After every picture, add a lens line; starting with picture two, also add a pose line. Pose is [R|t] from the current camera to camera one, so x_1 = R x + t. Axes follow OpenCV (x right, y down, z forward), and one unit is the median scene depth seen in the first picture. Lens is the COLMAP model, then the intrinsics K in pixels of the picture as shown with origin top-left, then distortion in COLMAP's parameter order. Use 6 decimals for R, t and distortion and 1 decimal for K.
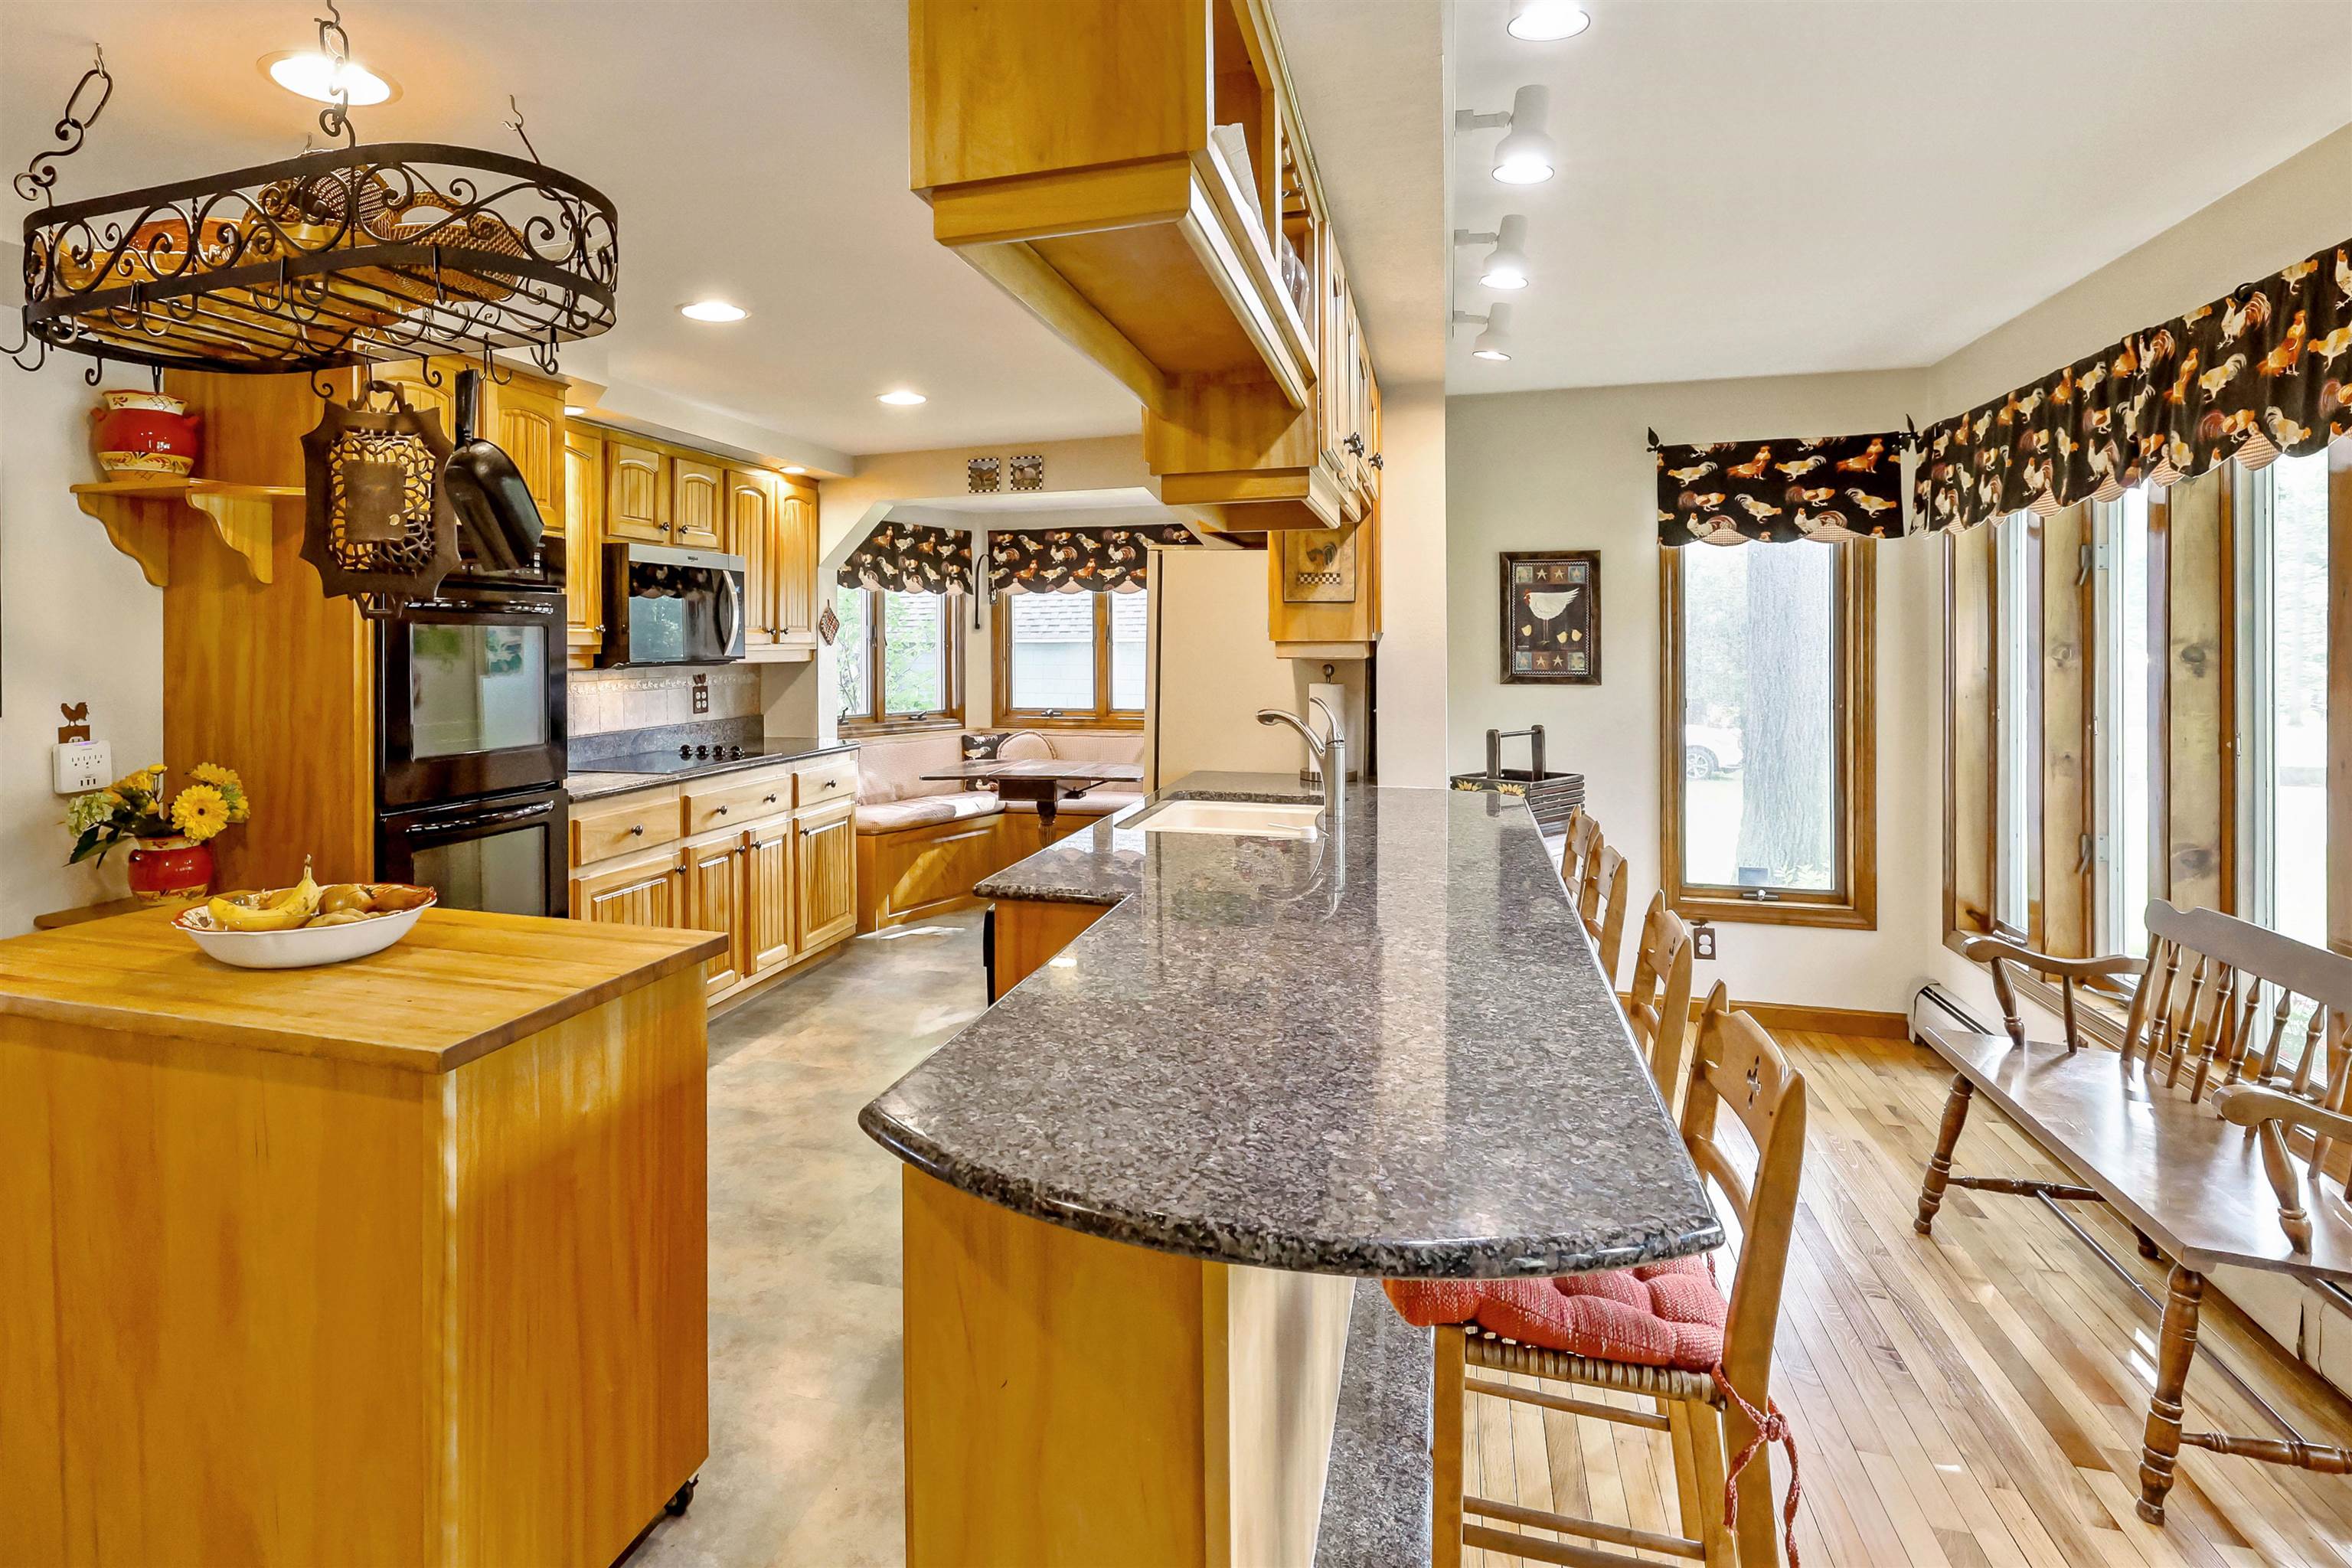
lens RADIAL K [[1032.6, 0, 1239.3], [0, 1032.6, 666.3], [0, 0, 1]] dist [0.001993, -0.000467]
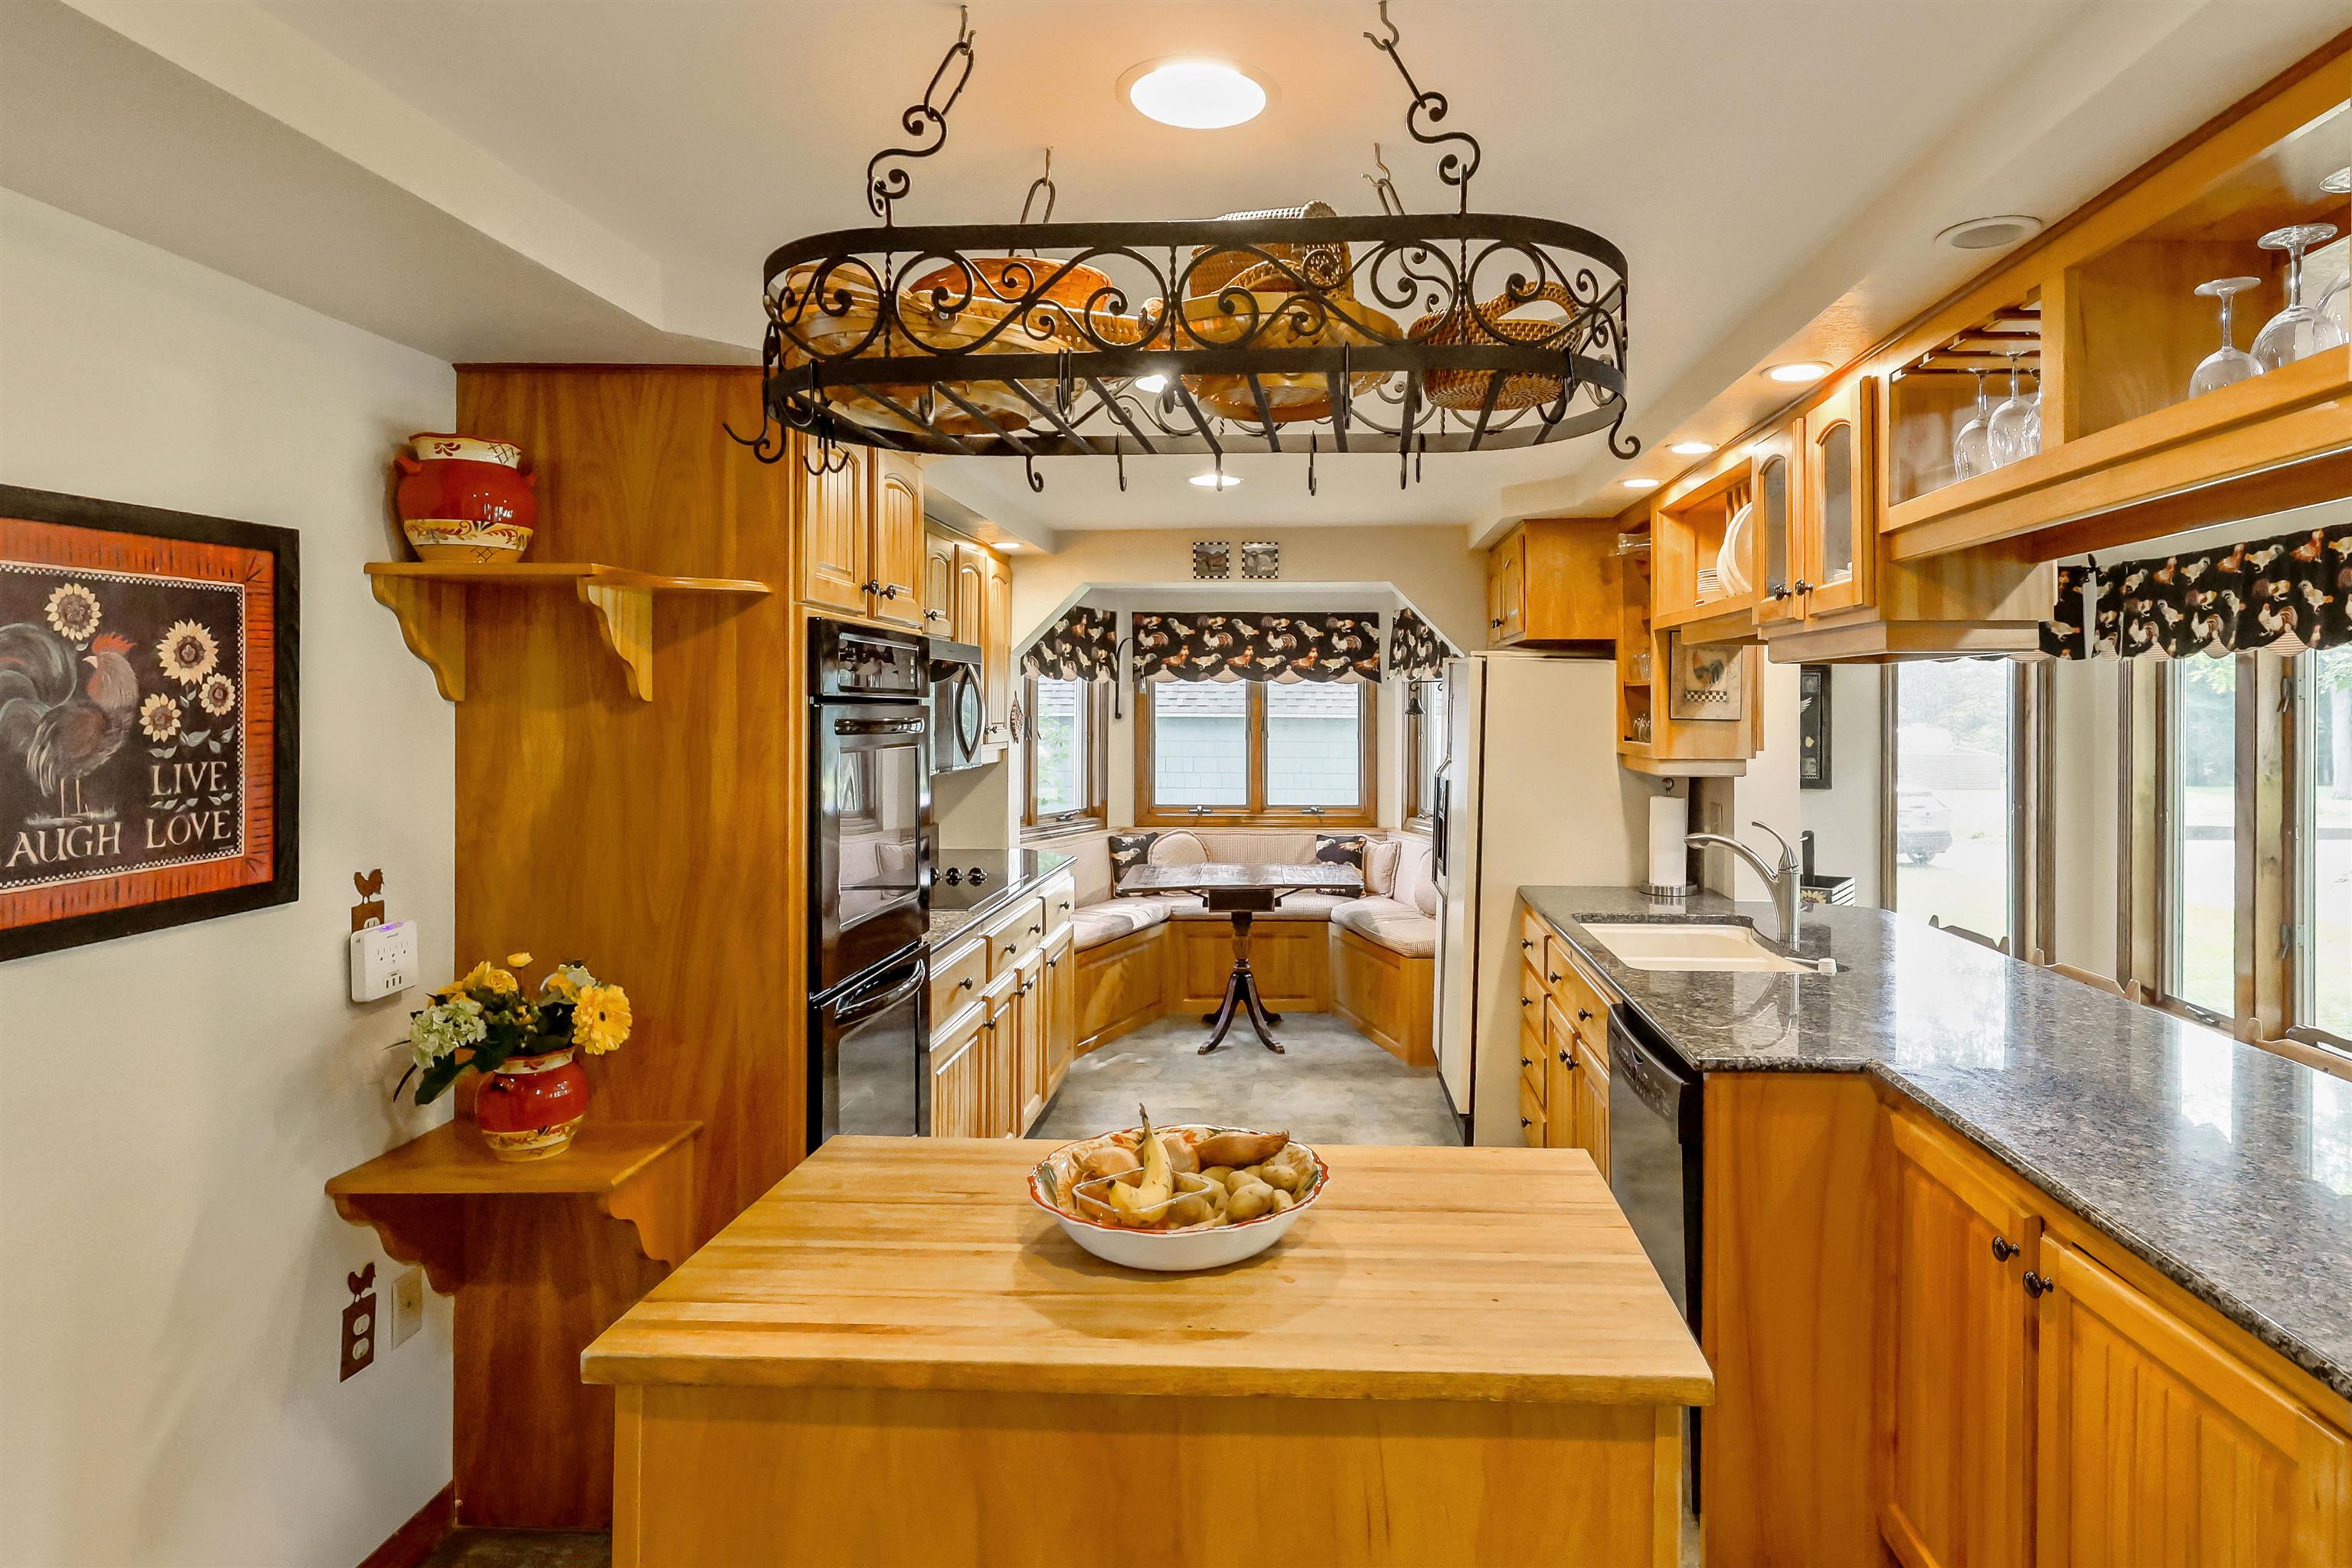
lens RADIAL K [[1032.6, 0, 1263.6], [0, 1032.6, 720.6], [0, 0, 1]] dist [0.001993, -0.000467]
pose [[0.970183, 0.006835, 0.242275, -0.425696], [-0.006996, 0.999976, -0.000196, -0.043094], [-0.242271, -0.001505, 0.970208, 0.100714]]
